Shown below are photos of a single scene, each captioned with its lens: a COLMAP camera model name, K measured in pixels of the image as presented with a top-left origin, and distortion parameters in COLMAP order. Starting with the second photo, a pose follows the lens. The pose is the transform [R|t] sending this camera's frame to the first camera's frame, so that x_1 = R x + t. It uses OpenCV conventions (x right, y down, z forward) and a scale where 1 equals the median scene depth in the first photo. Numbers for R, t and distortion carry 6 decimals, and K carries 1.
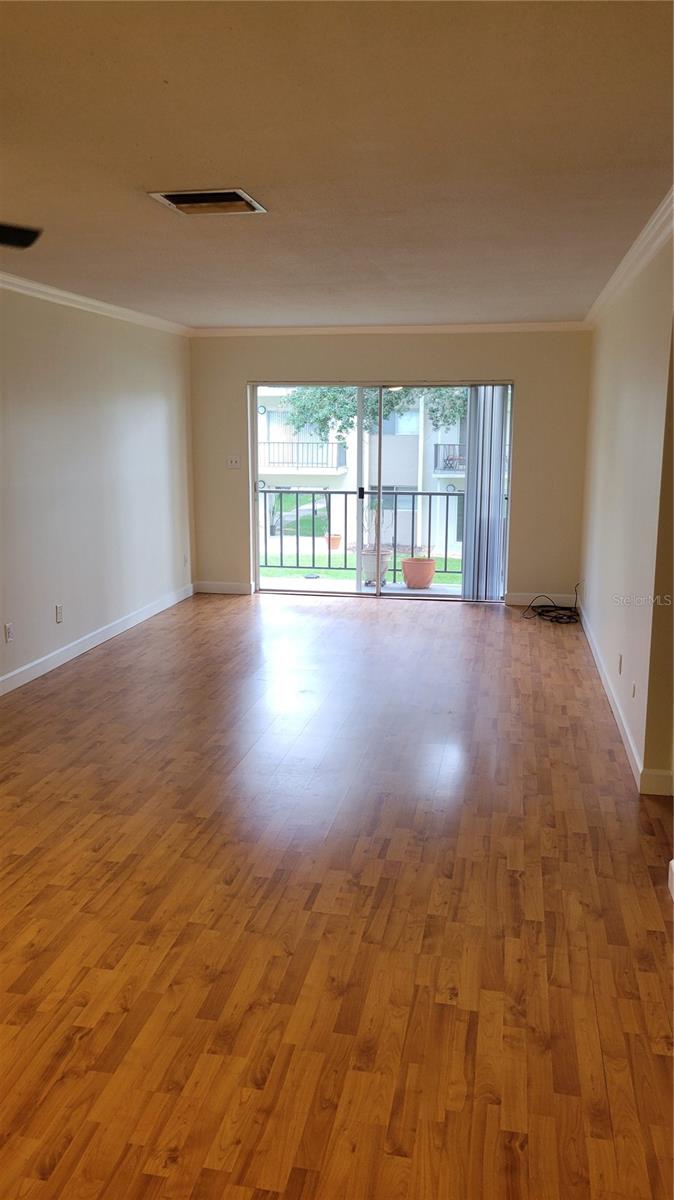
lens RADIAL K [[920.0, 0, 336.8], [0, 920.0, 600.1], [0, 0, 1]] dist [0.039582, -0.005541]
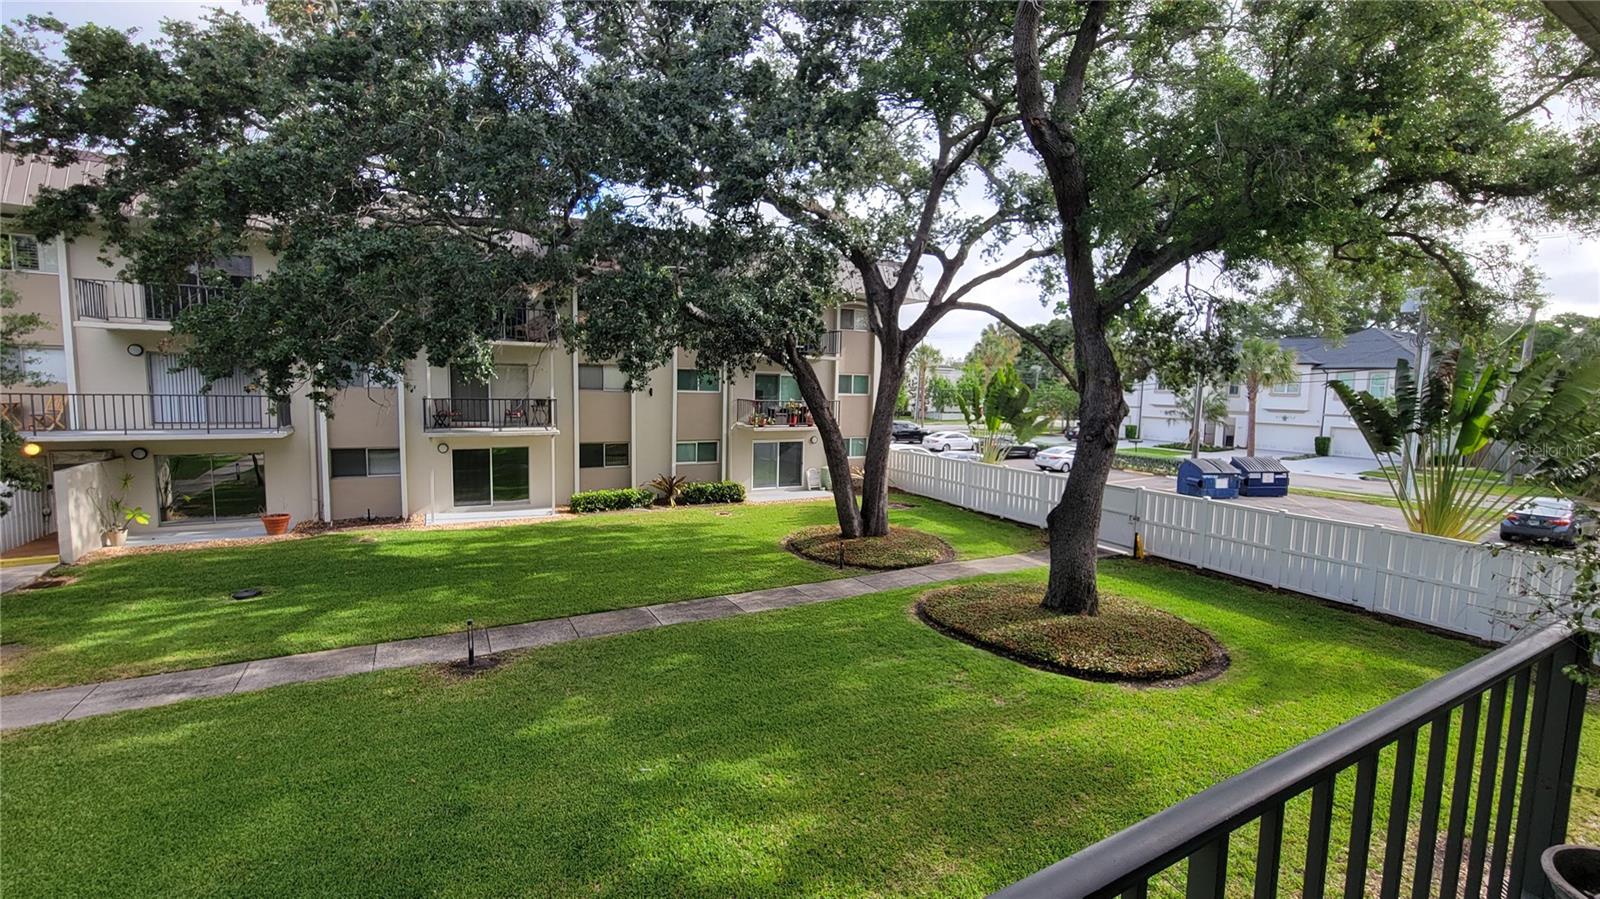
lens RADIAL K [[655.3, 0, 800.2], [0, 655.3, 448.5], [0, 0, 1]] dist [-0.000976, -0.000943]
pose [[0.768483, -0.039978, 0.638620, -0.025417], [0.094877, 0.994133, -0.051936, -0.099895], [-0.632798, 0.100502, 0.767767, 0.533813]]
